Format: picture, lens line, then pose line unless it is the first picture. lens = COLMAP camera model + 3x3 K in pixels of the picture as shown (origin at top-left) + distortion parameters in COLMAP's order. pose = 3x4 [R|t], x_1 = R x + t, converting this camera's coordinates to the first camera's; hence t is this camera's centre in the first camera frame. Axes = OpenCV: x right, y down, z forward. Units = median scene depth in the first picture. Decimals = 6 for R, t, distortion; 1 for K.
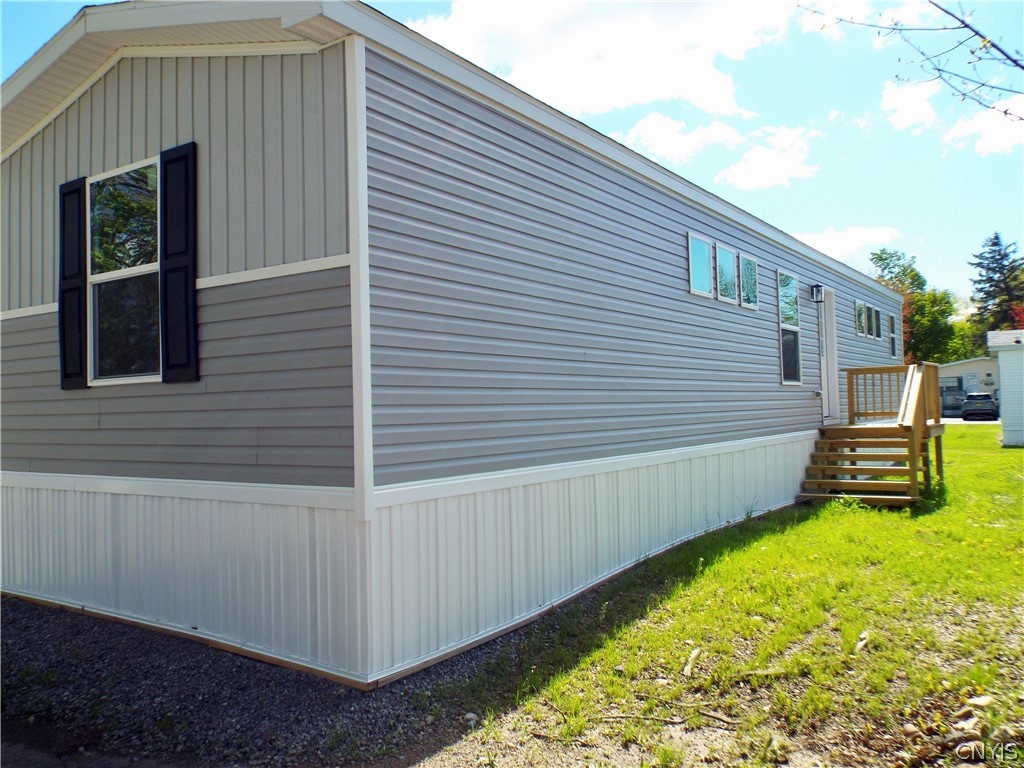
lens RADIAL K [[836.9, 0, 512.3], [0, 836.9, 383.9], [0, 0, 1]] dist [-0.004056, 0.025192]
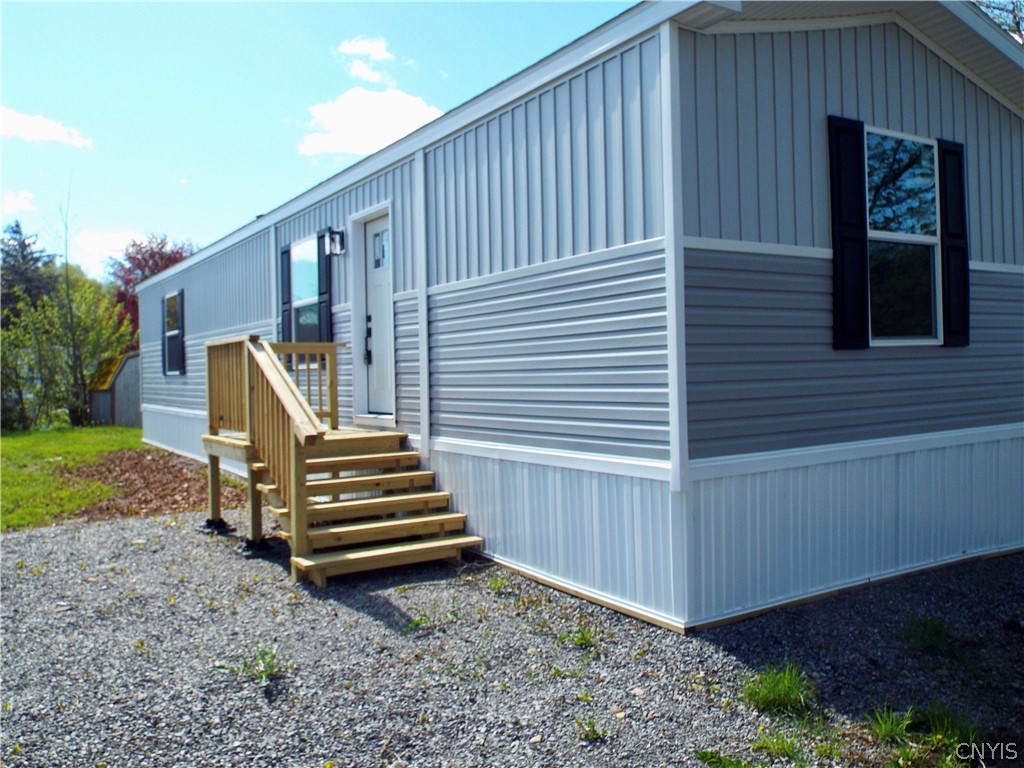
lens RADIAL K [[836.9, 0, 513.0], [0, 836.9, 378.2], [0, 0, 1]] dist [-0.004056, 0.025192]
pose [[0.377923, 0.000294, 0.925837, -1.533629], [-0.003049, 0.999995, 0.000927, 0.039174], [-0.925832, -0.003173, 0.377922, 1.014571]]
